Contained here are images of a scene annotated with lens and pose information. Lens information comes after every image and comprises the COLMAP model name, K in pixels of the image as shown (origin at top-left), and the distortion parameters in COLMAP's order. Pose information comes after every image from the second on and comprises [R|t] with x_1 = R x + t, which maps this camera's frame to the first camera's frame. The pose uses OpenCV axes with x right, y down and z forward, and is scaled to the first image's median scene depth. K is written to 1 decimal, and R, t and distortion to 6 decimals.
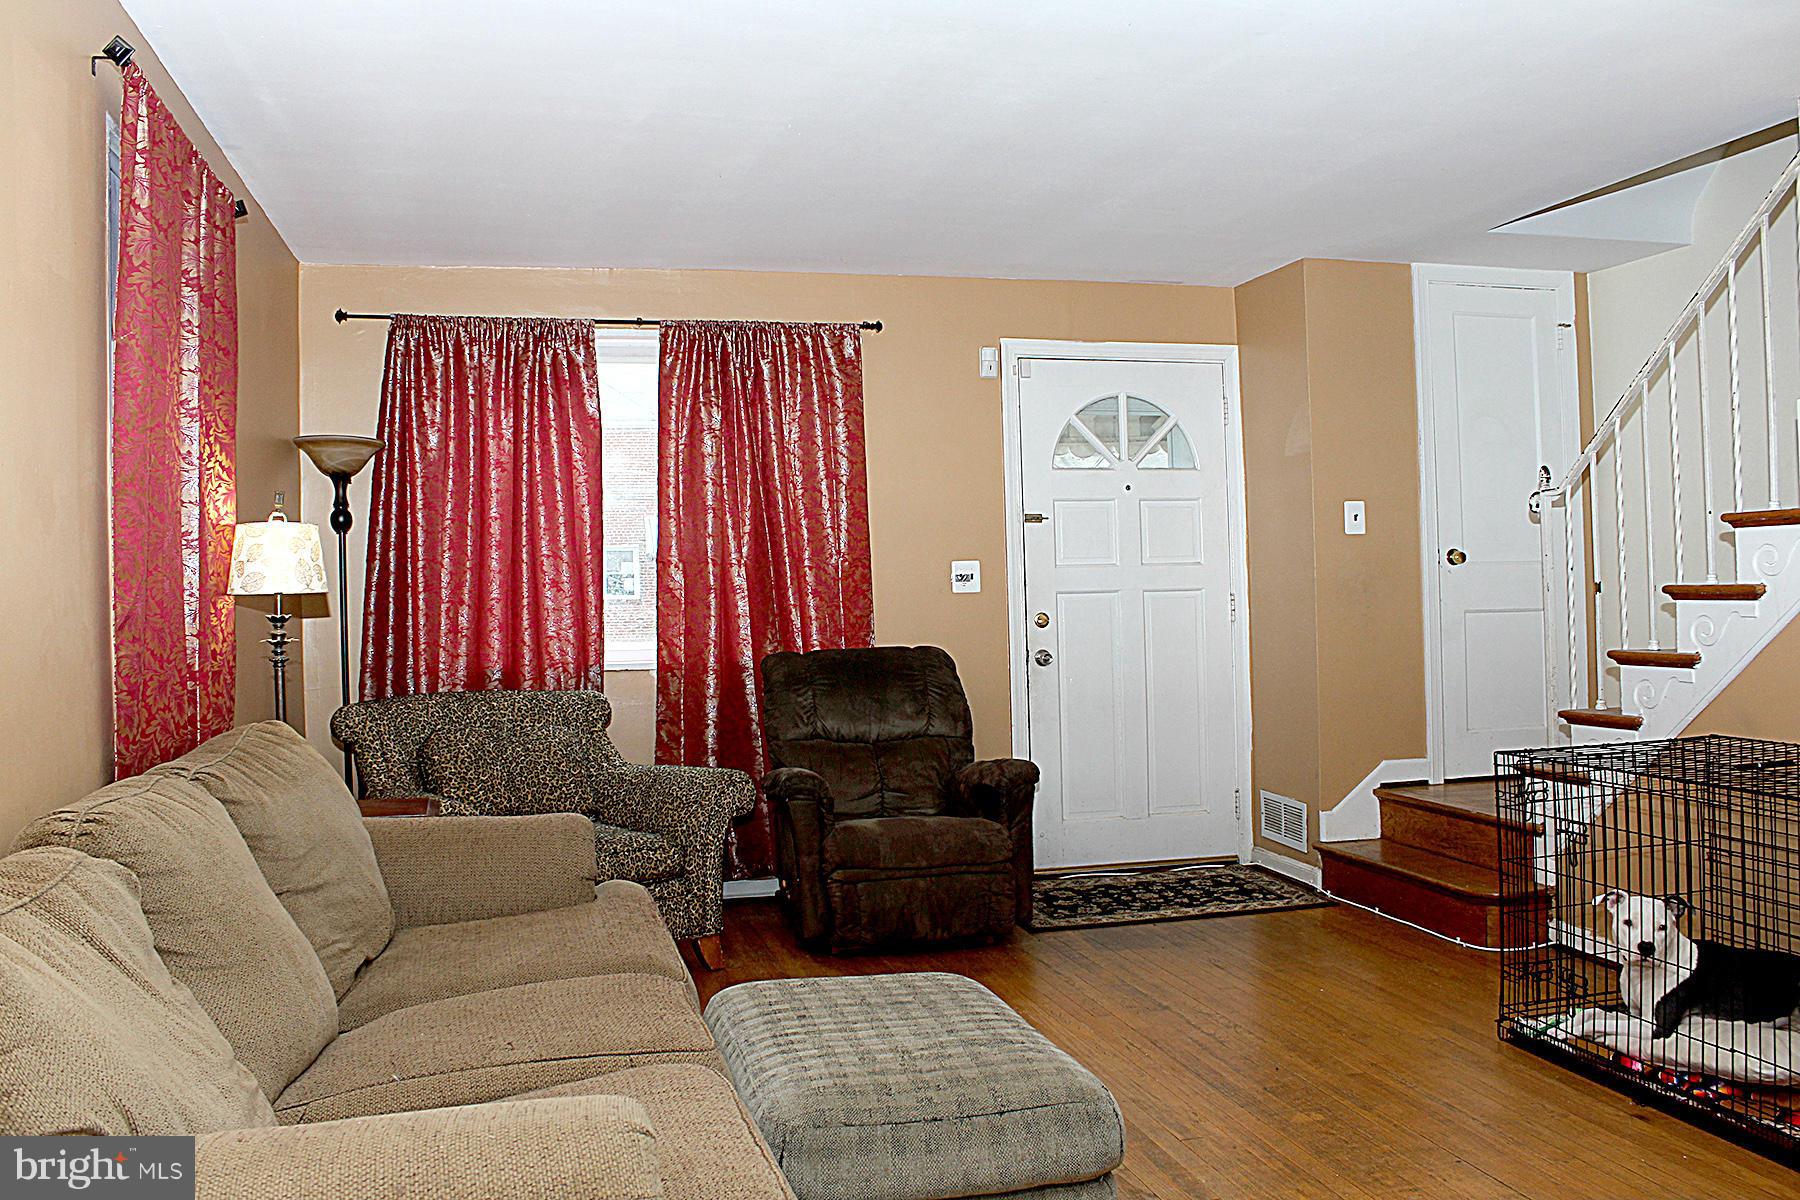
lens RADIAL K [[1487.2, 0, 803.2], [0, 1487.2, 547.9], [0, 0, 1]] dist [-0.111093, 0.088708]
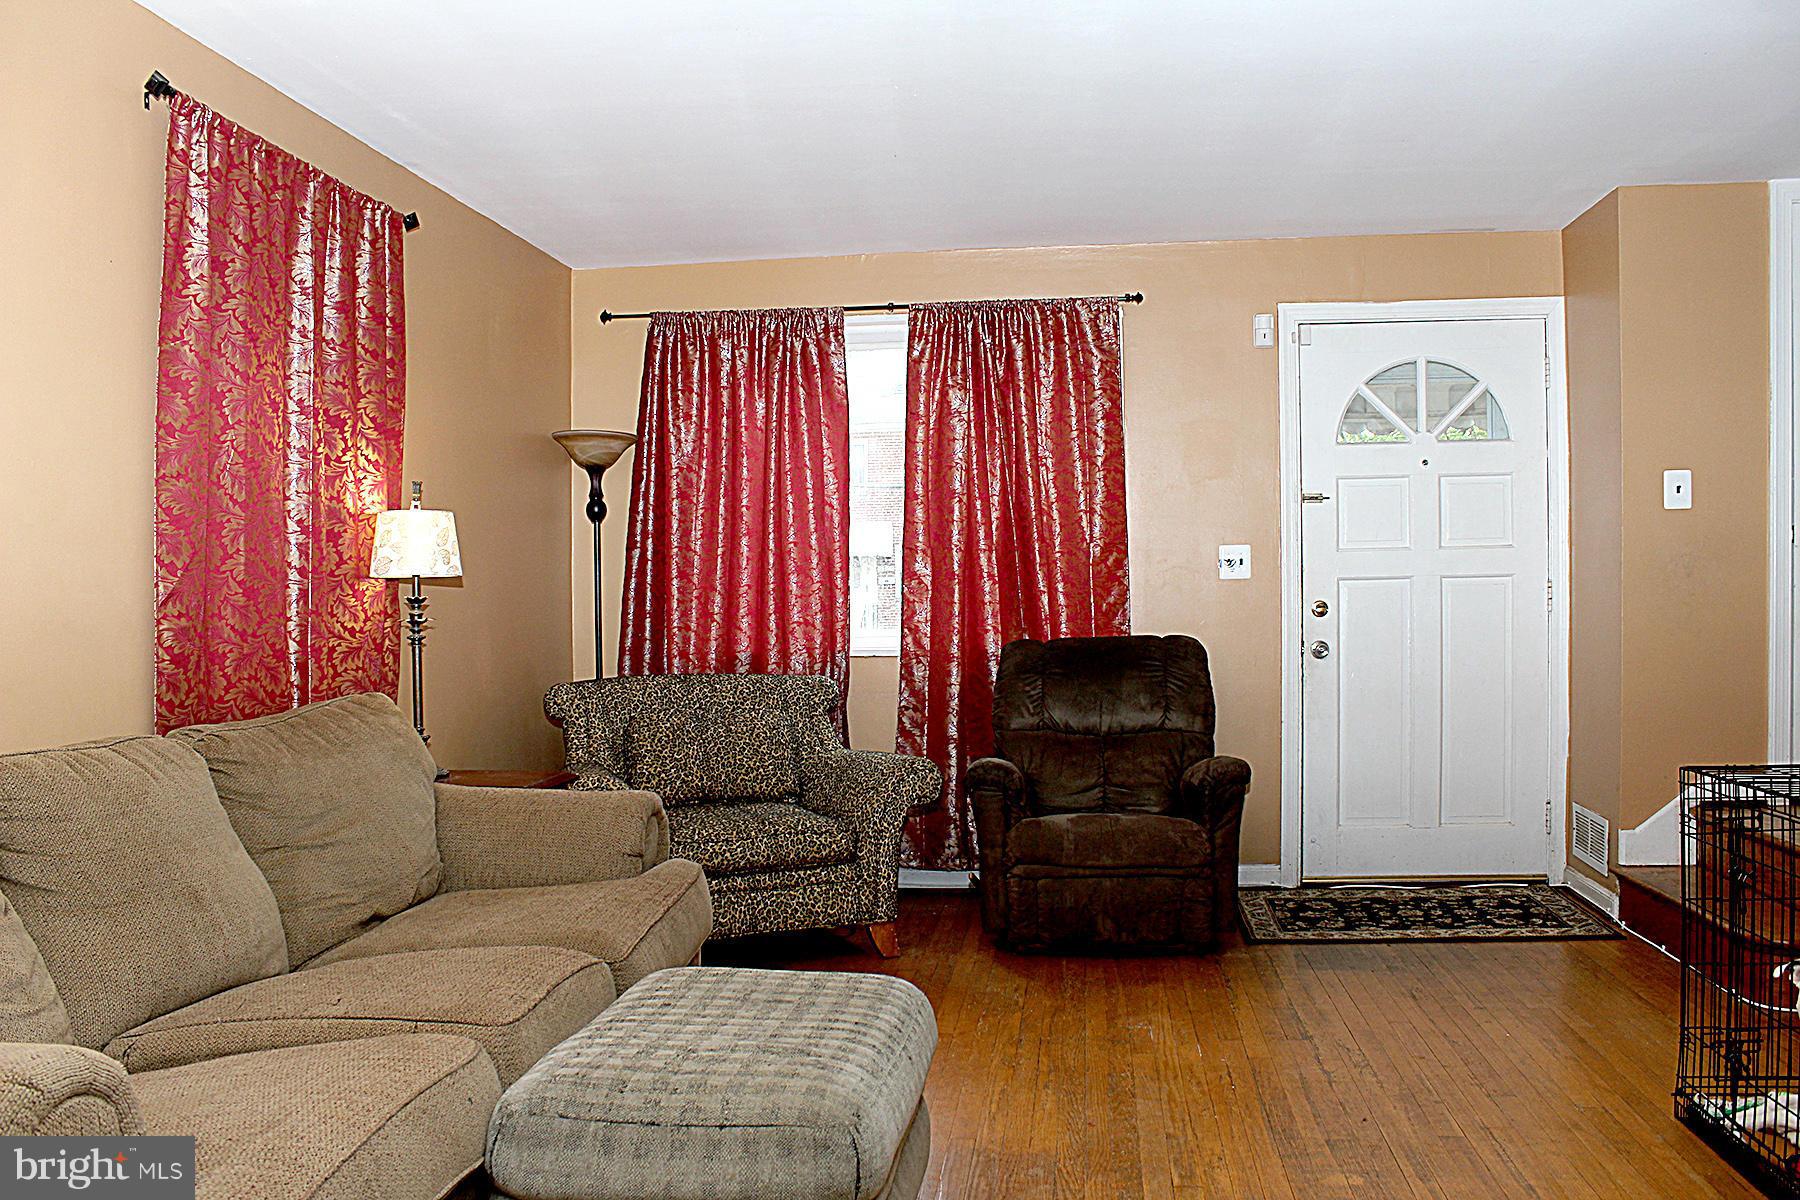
lens RADIAL K [[1452.0, 0, 900.0], [0, 1452.0, 600.0], [0, 0, 1]] dist [-0.135385, 0.101823]
pose [[0.948293, 0.002864, -0.317385, 0.210146], [0.009265, 0.999283, 0.036701, 0.008853], [0.317262, -0.037744, 0.947586, 0.077935]]
